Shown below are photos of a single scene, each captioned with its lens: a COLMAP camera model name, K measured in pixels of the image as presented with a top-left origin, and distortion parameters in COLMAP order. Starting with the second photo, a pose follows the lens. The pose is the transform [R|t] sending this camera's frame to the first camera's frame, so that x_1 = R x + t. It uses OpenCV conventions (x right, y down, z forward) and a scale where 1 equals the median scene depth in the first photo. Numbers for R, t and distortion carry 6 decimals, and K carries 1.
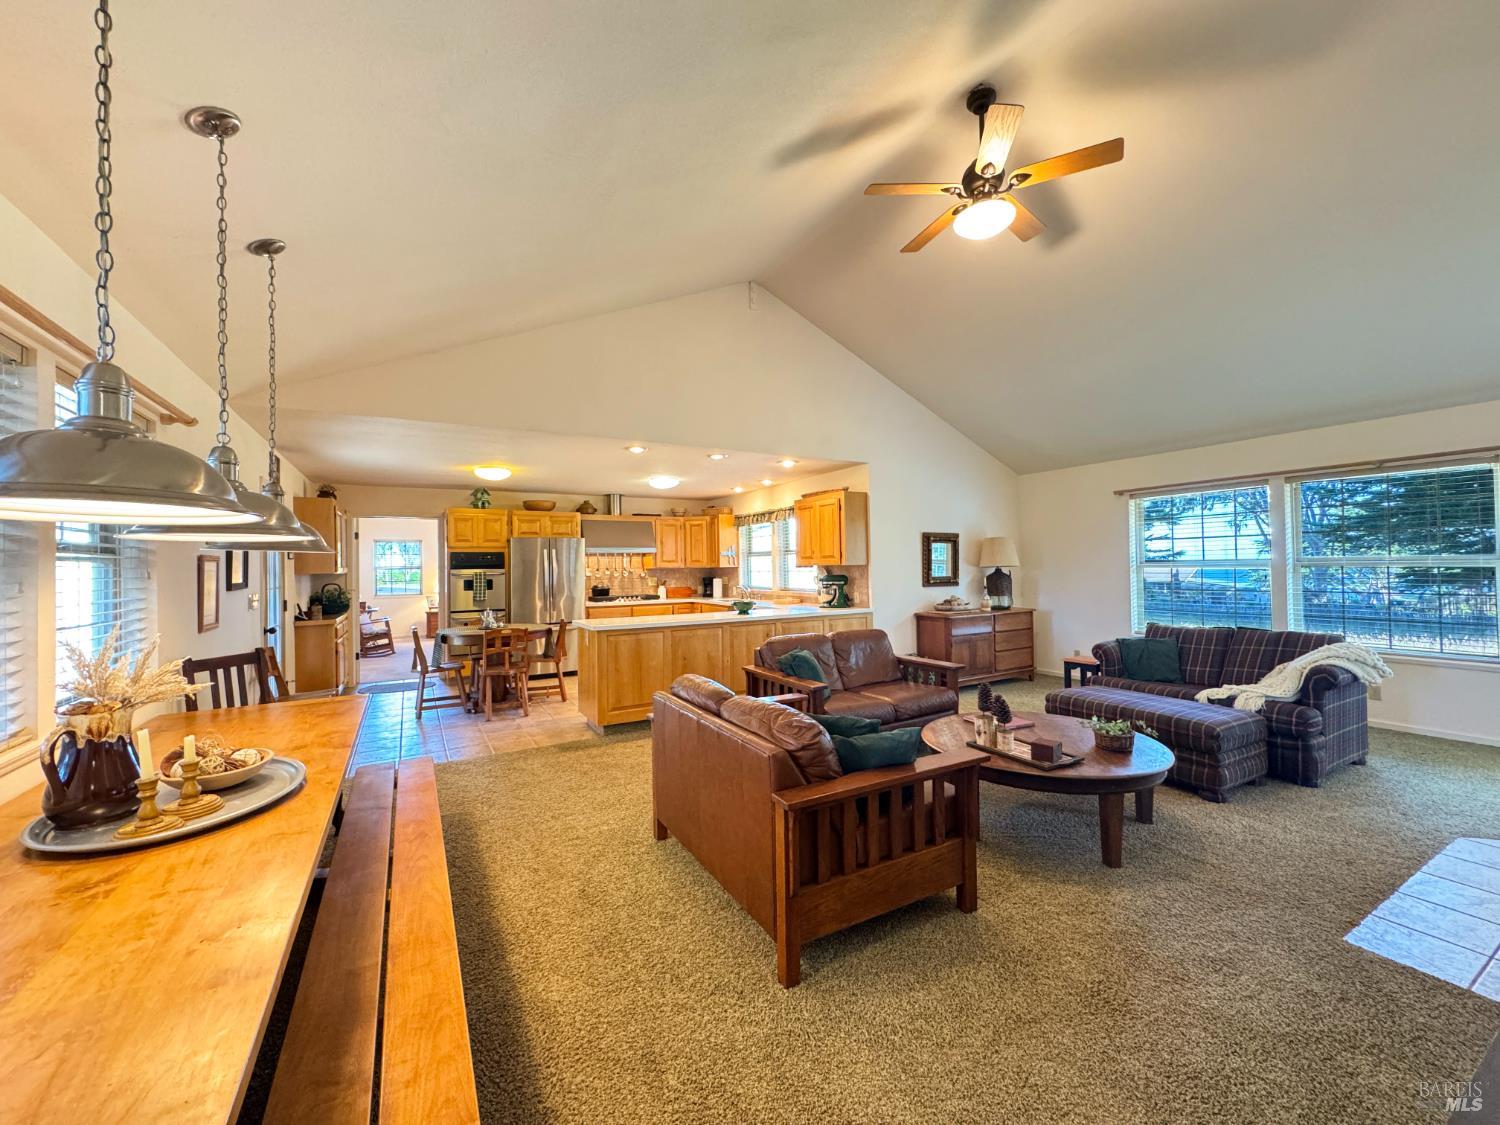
lens RADIAL K [[597.4, 0, 750.4], [0, 597.4, 561.0], [0, 0, 1]] dist [-0.002625, 0.000297]
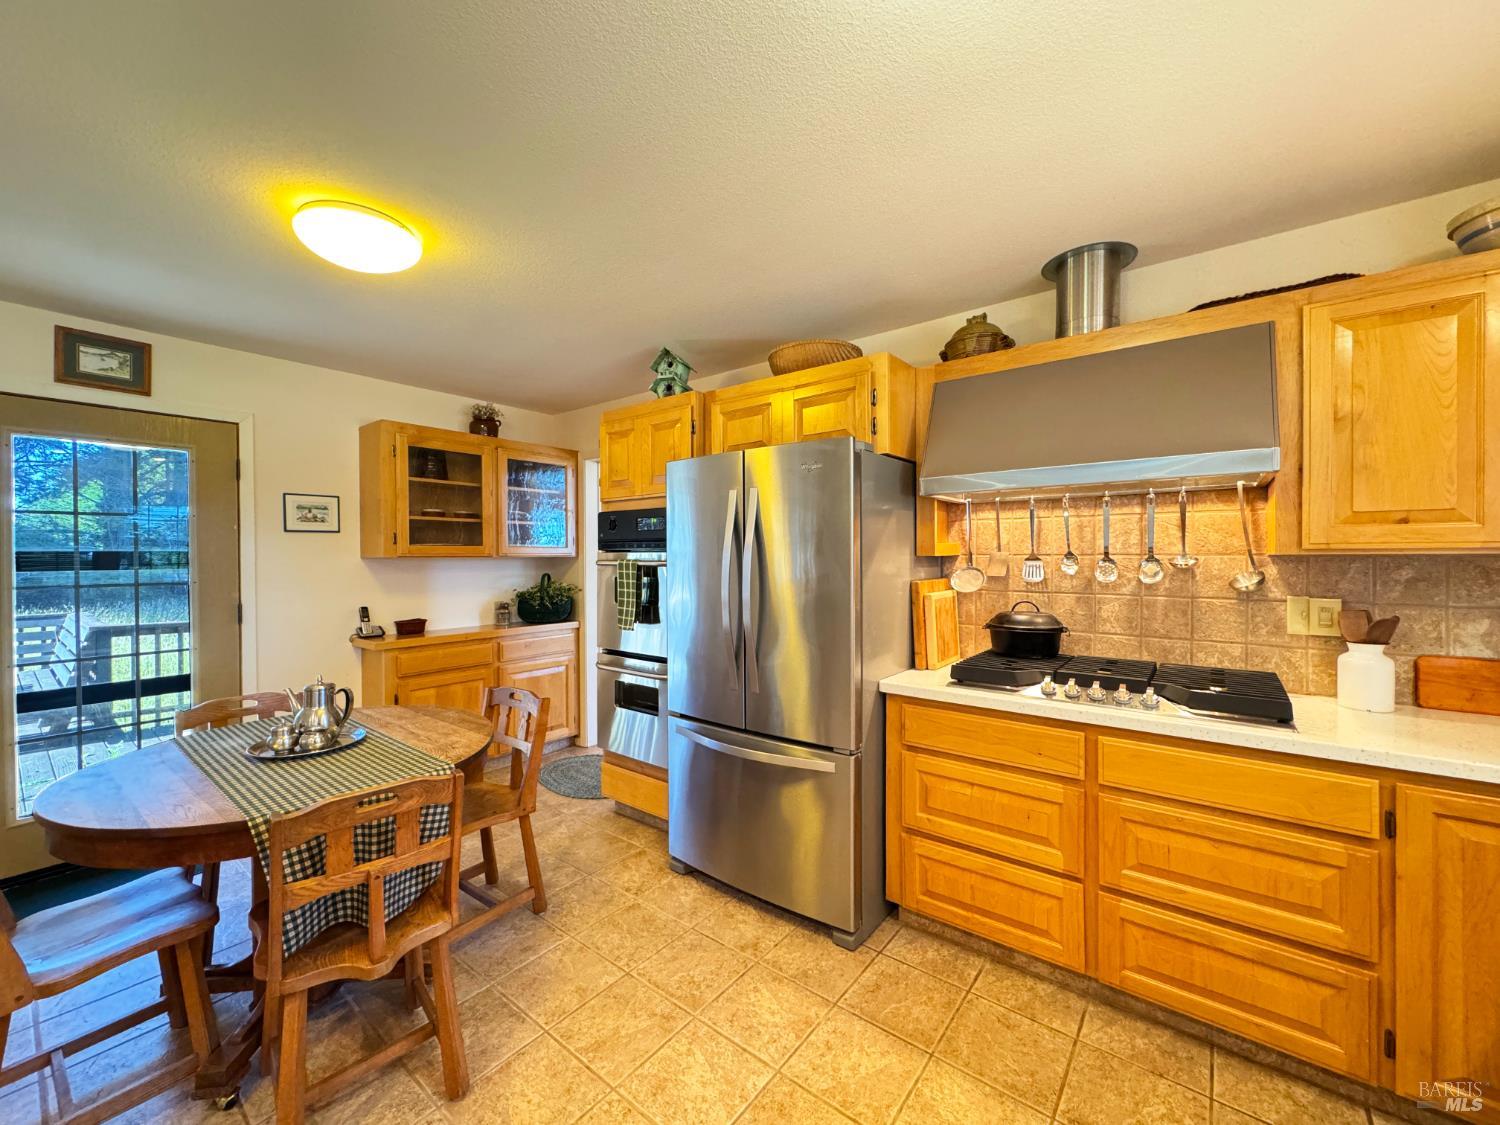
lens RADIAL K [[597.4, 0, 750.4], [0, 597.4, 561.0], [0, 0, 1]] dist [-0.002625, 0.000297]
pose [[0.376255, 0.021575, -0.926265, -0.053001], [0.007985, 0.999616, 0.026528, 0.009346], [0.926482, -0.017378, 0.375939, 0.895715]]
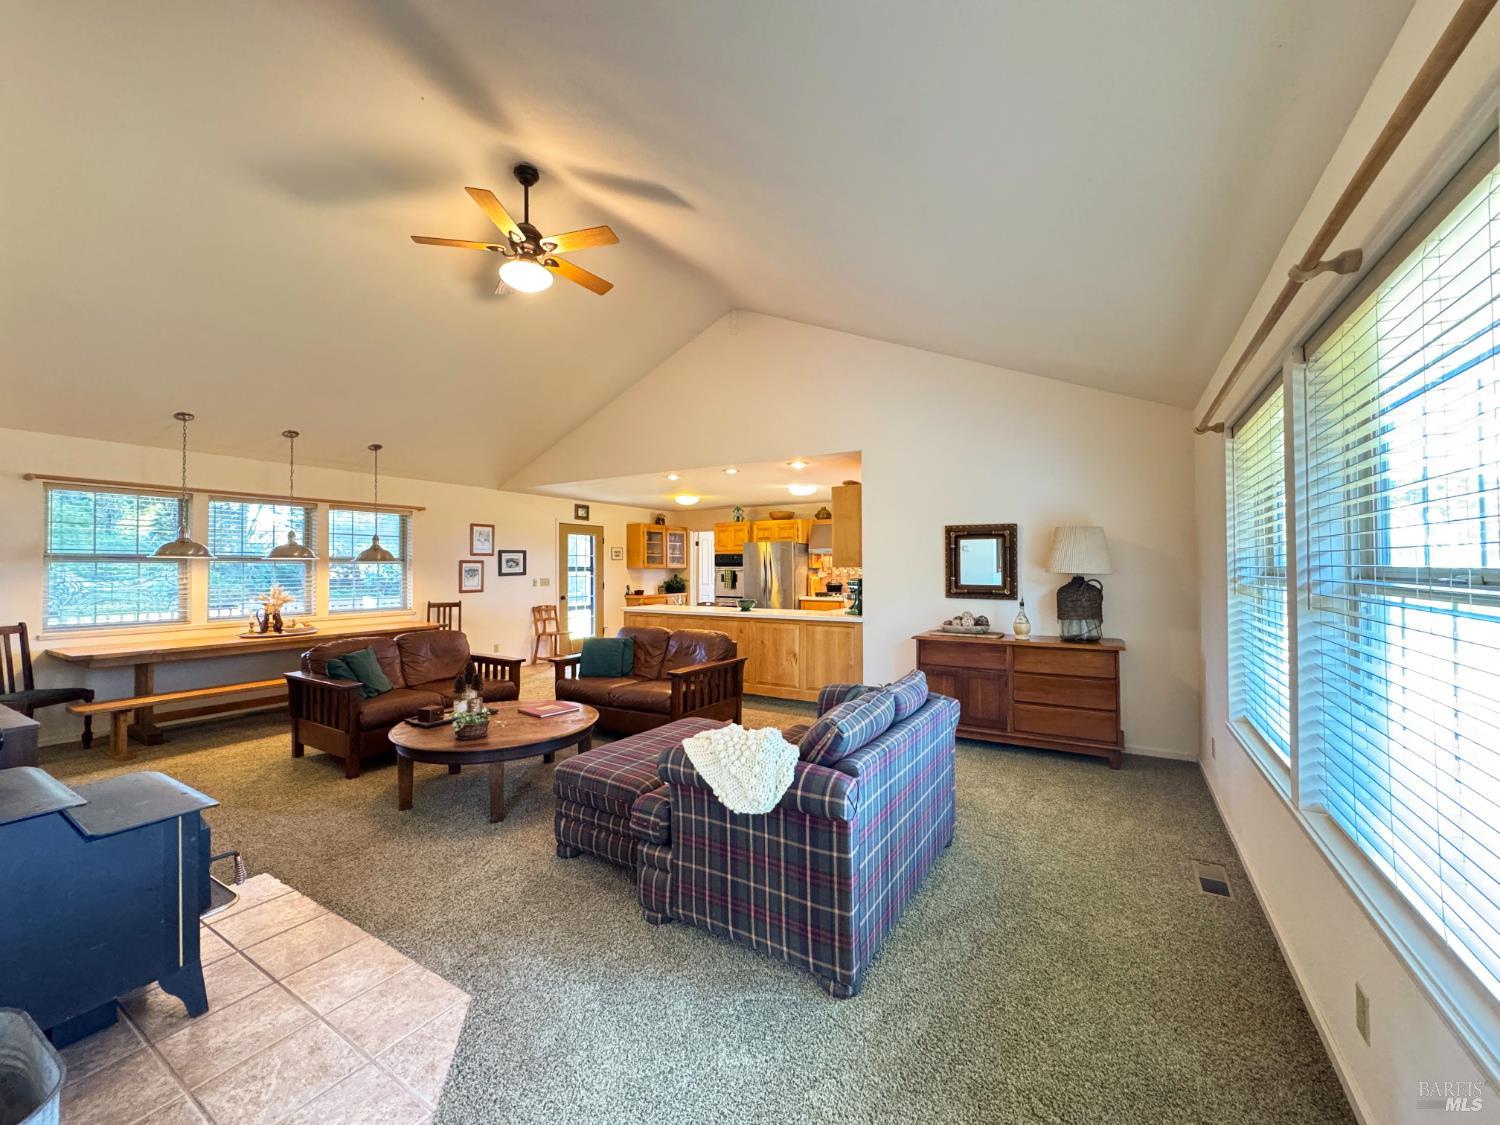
lens RADIAL K [[597.4, 0, 750.4], [0, 597.4, 561.0], [0, 0, 1]] dist [-0.002625, 0.000297]
pose [[0.485833, 0.004379, -0.874041, 0.741339], [0.005372, 0.999954, 0.007996, -0.009683], [0.874035, -0.008580, 0.485787, 0.368774]]
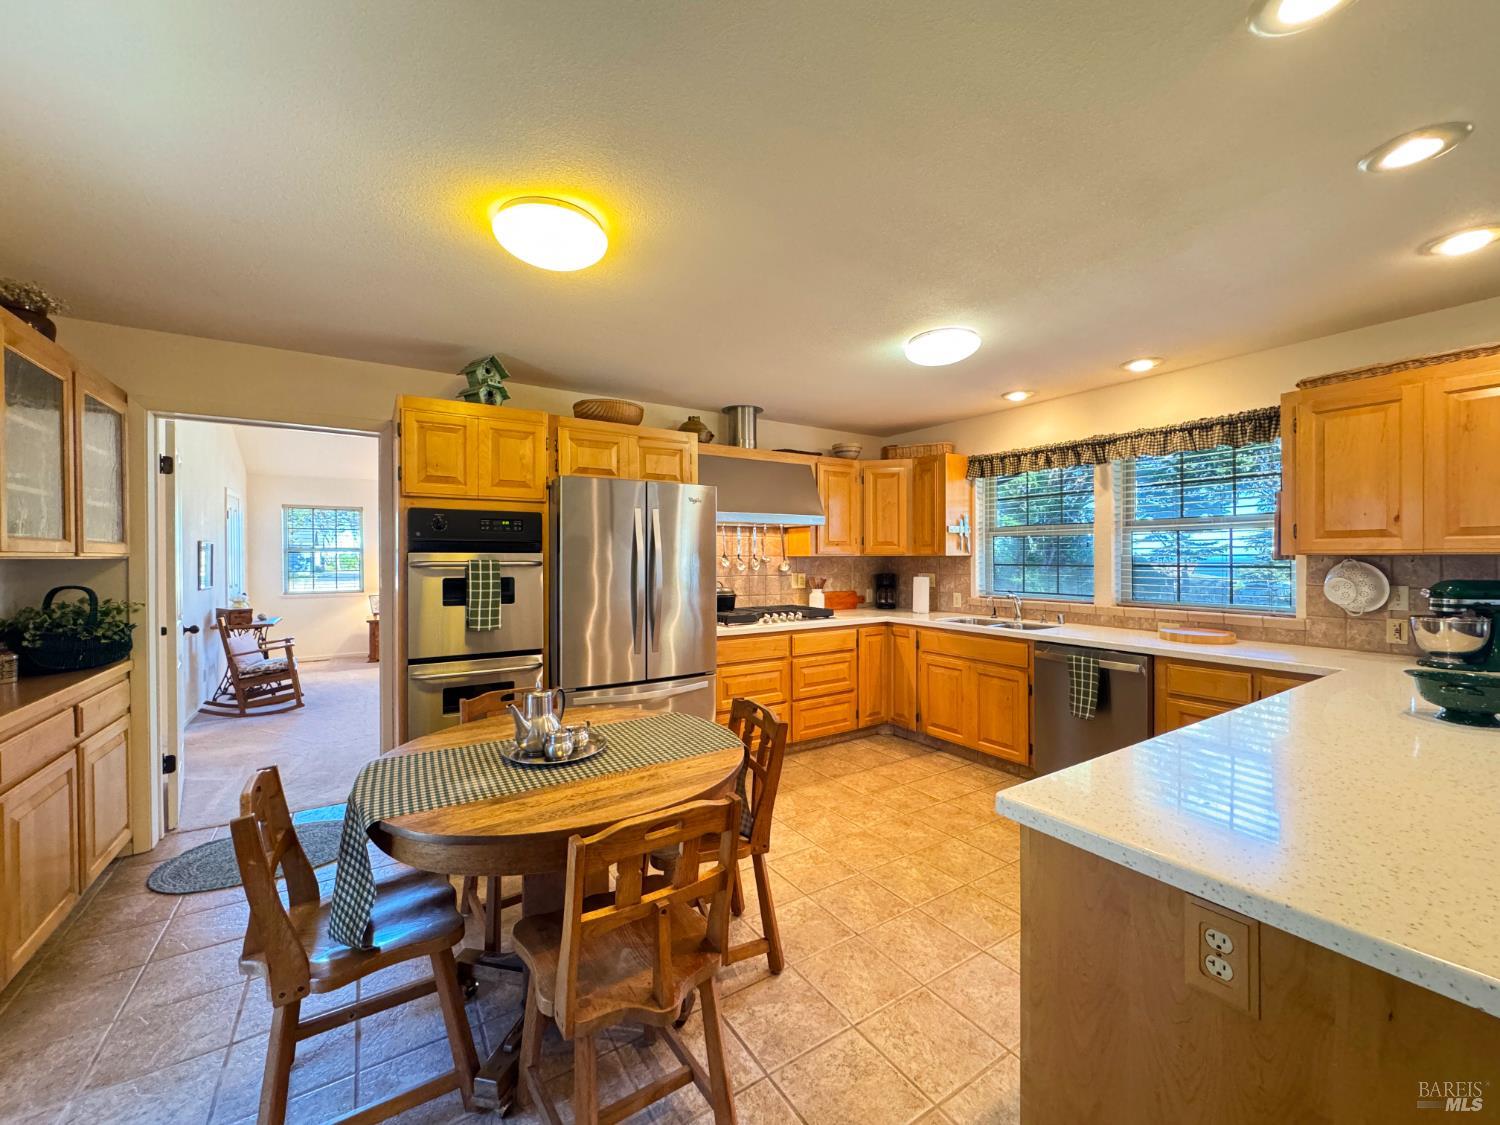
lens RADIAL K [[597.4, 0, 750.4], [0, 597.4, 561.0], [0, 0, 1]] dist [-0.002625, 0.000297]
pose [[0.998469, 0.012966, 0.053779, -0.286833], [-0.013938, 0.999746, 0.017732, 0.009475], [-0.053536, -0.018454, 0.998395, 0.572535]]
